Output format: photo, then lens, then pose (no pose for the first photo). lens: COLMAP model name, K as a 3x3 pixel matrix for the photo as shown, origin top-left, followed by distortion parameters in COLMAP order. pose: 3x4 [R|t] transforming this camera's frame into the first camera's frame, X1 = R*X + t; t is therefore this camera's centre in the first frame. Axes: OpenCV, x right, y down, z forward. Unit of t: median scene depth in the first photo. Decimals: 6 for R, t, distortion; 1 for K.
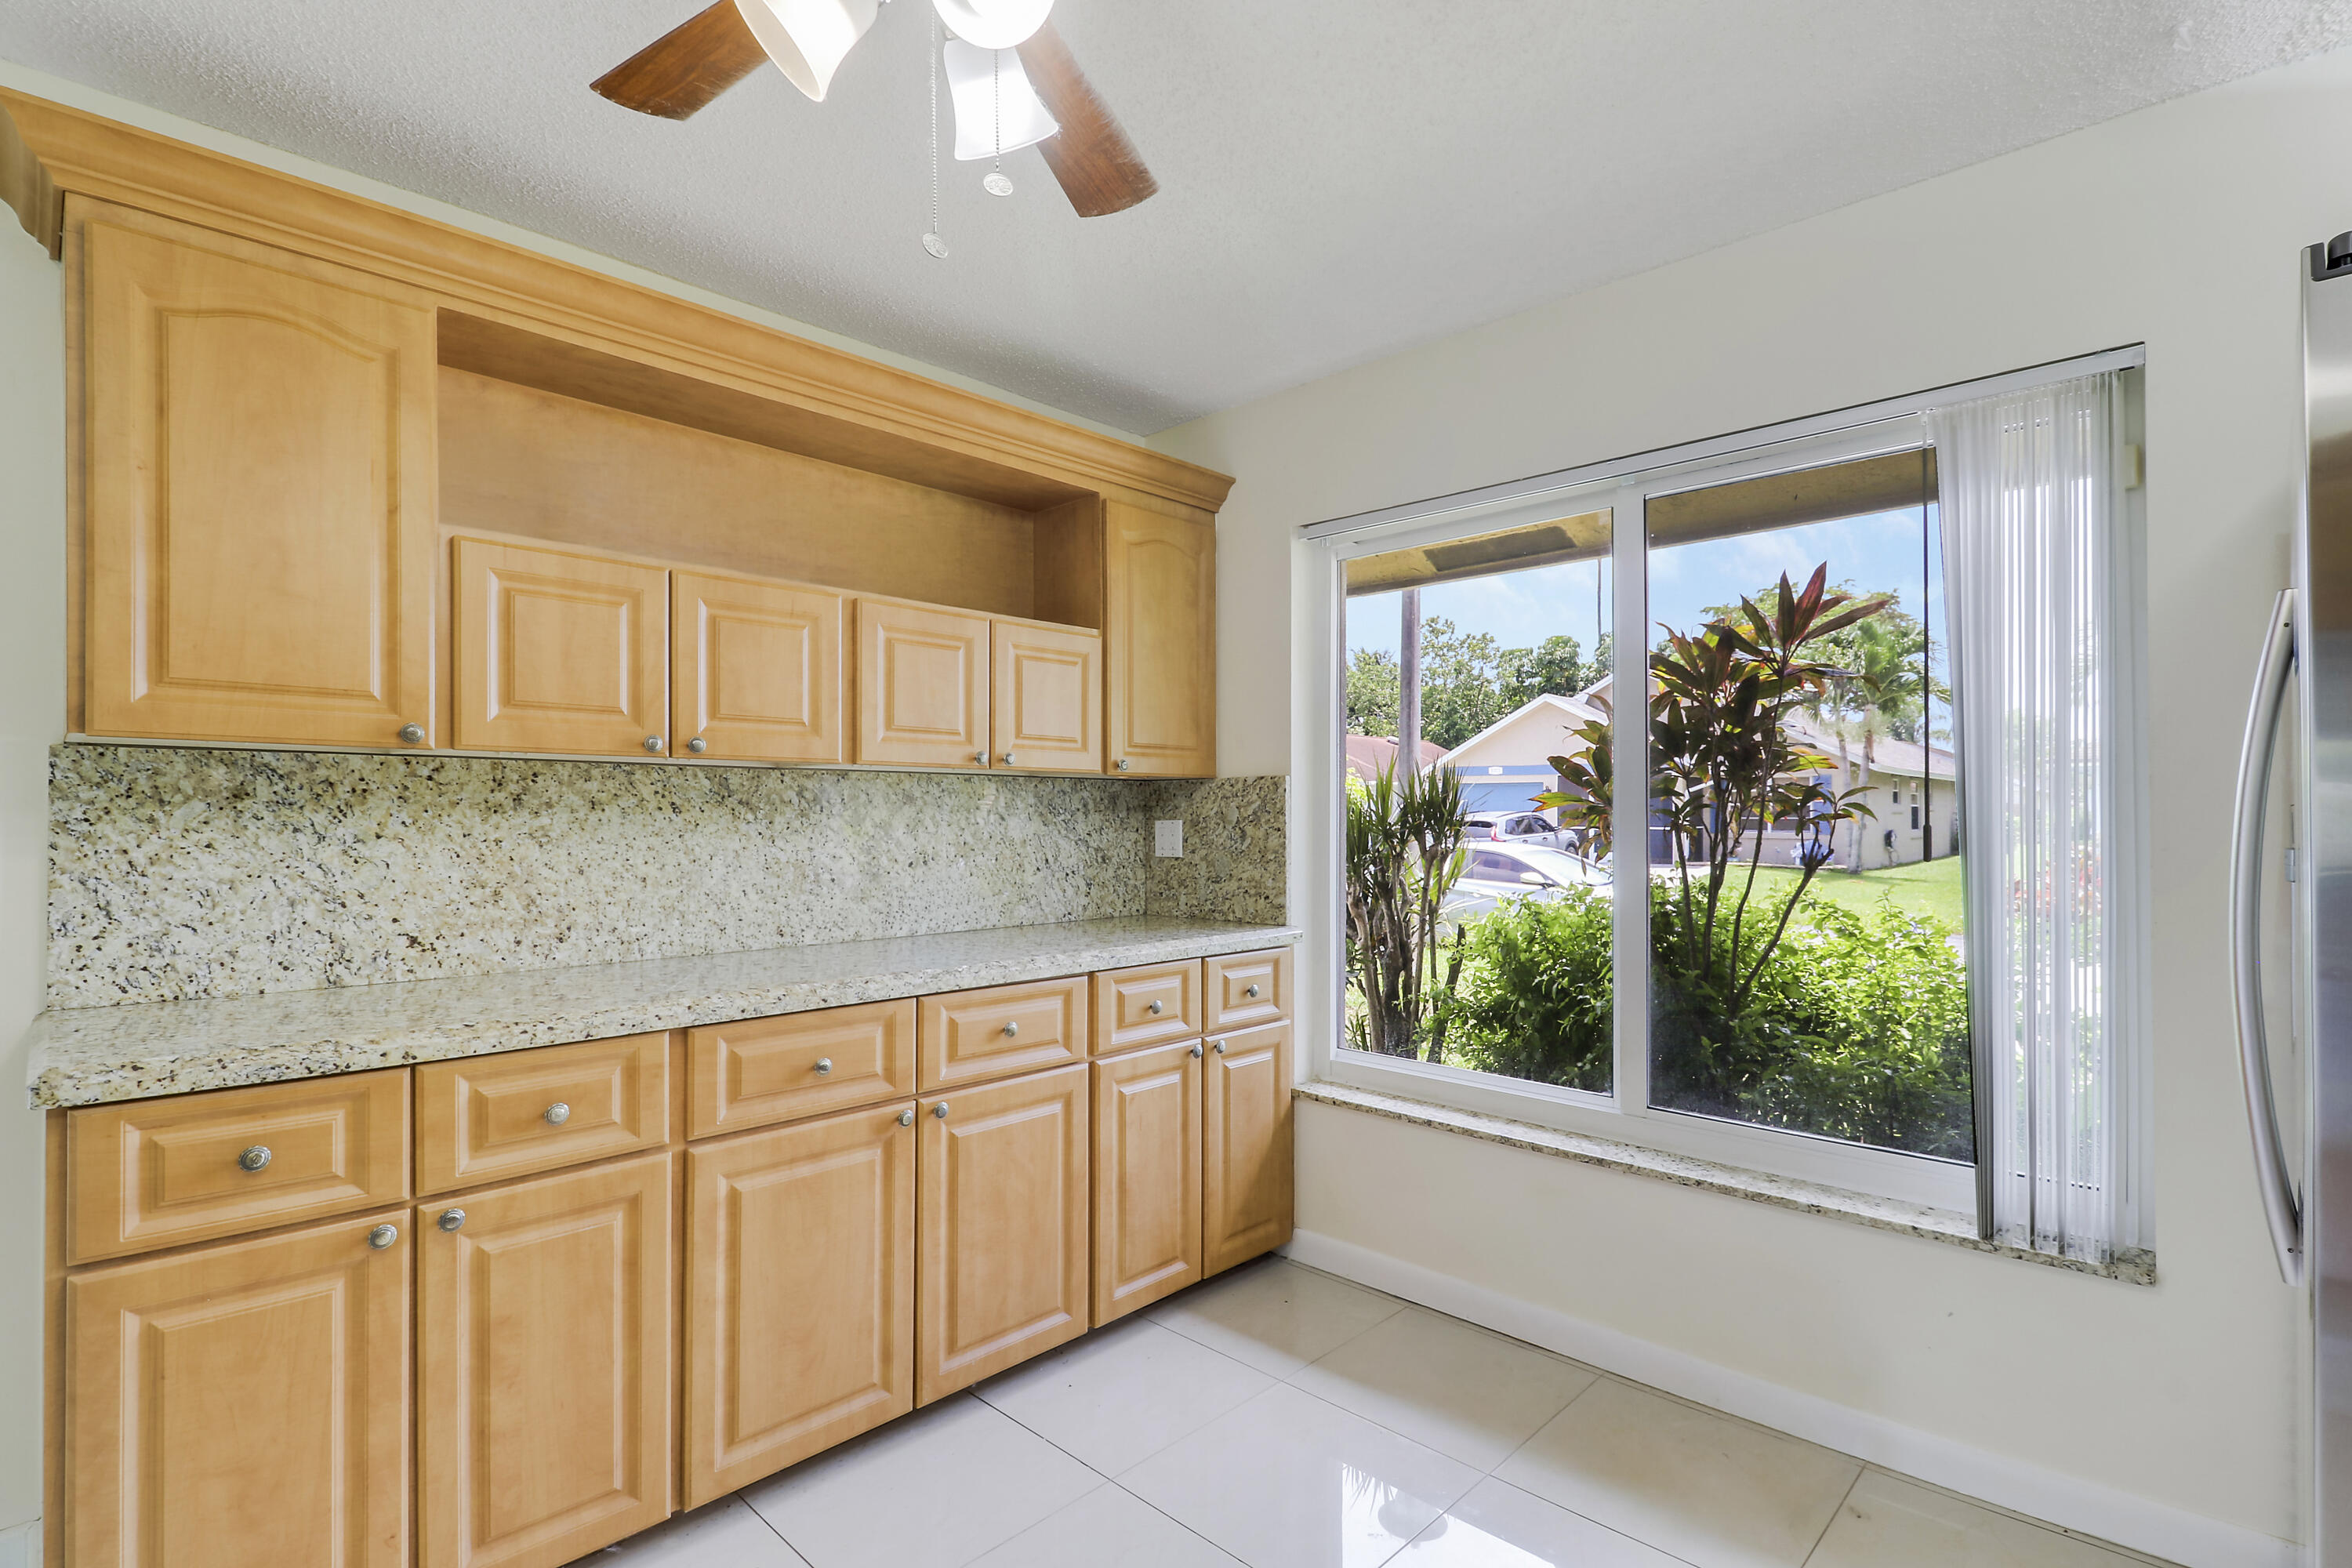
lens RADIAL K [[1100.9, 0, 1176.1], [0, 1100.9, 766.4], [0, 0, 1]] dist [-0.002140, -0.011091]
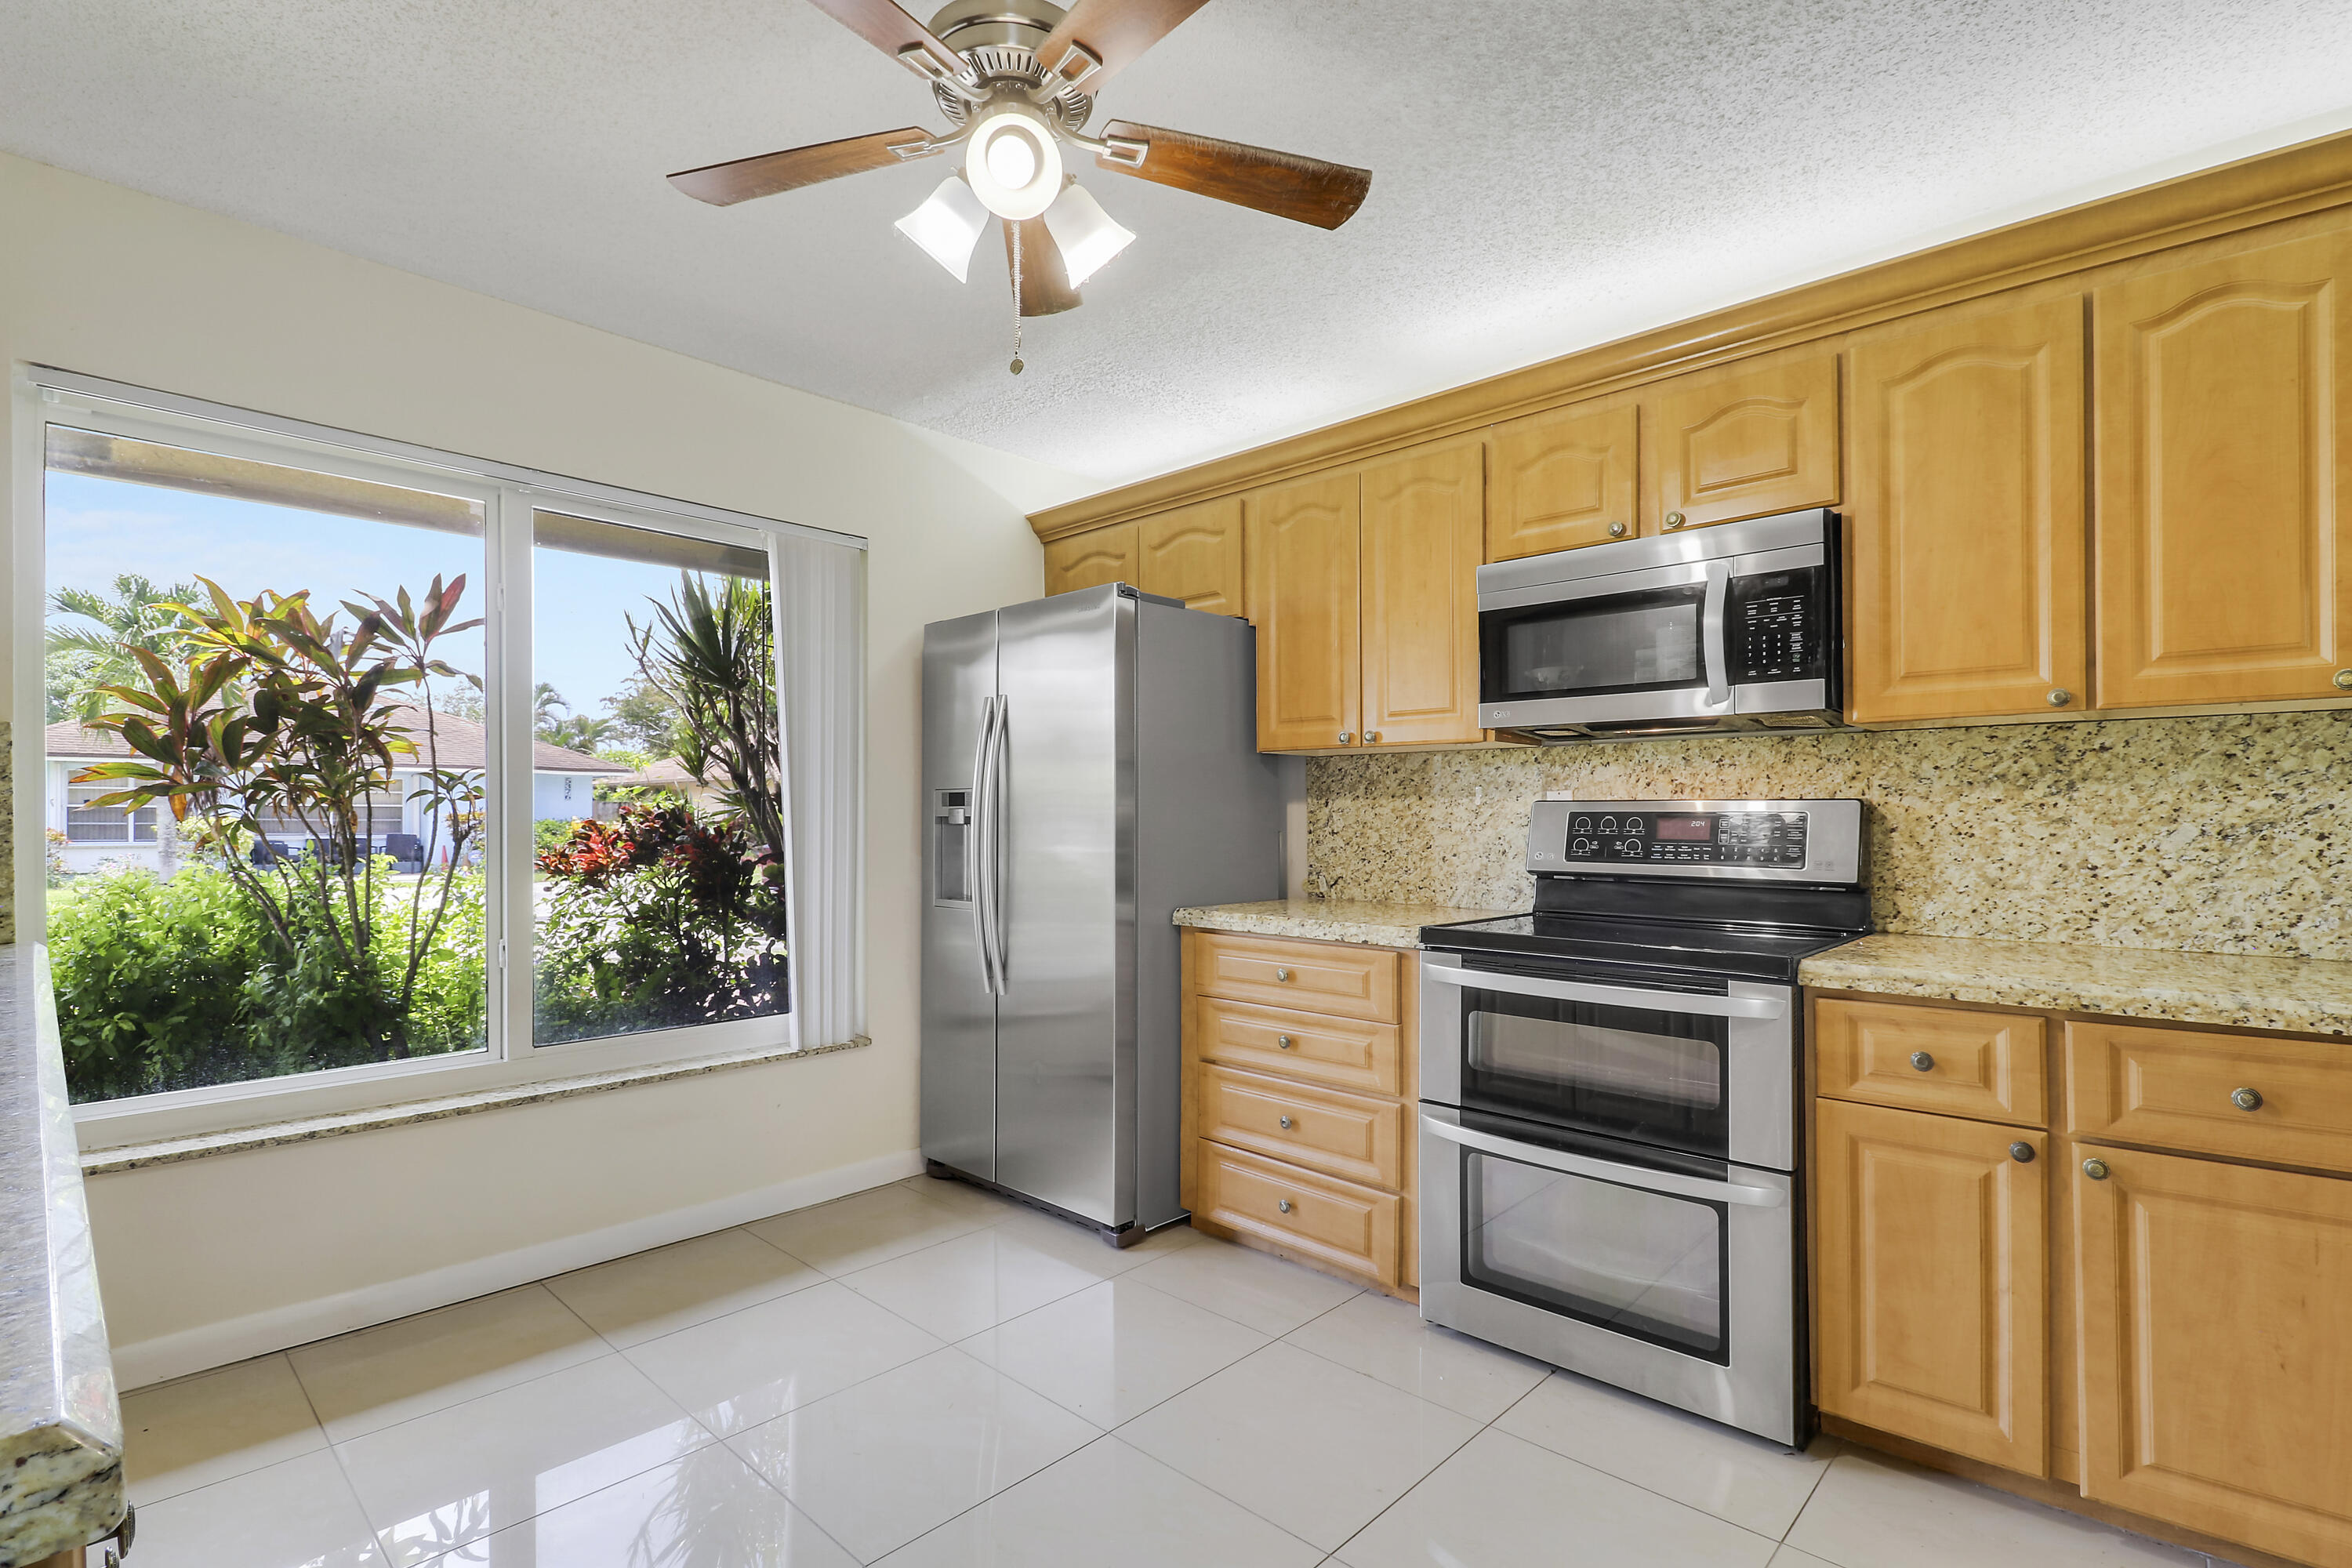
lens RADIAL K [[1100.9, 0, 1209.0], [0, 1100.9, 851.6], [0, 0, 1]] dist [-0.002140, -0.011091]
pose [[-0.015874, -0.031391, 0.999381, -0.946215], [-0.044283, 0.998548, 0.030662, 0.052721], [-0.998893, -0.043769, -0.017242, 0.432114]]
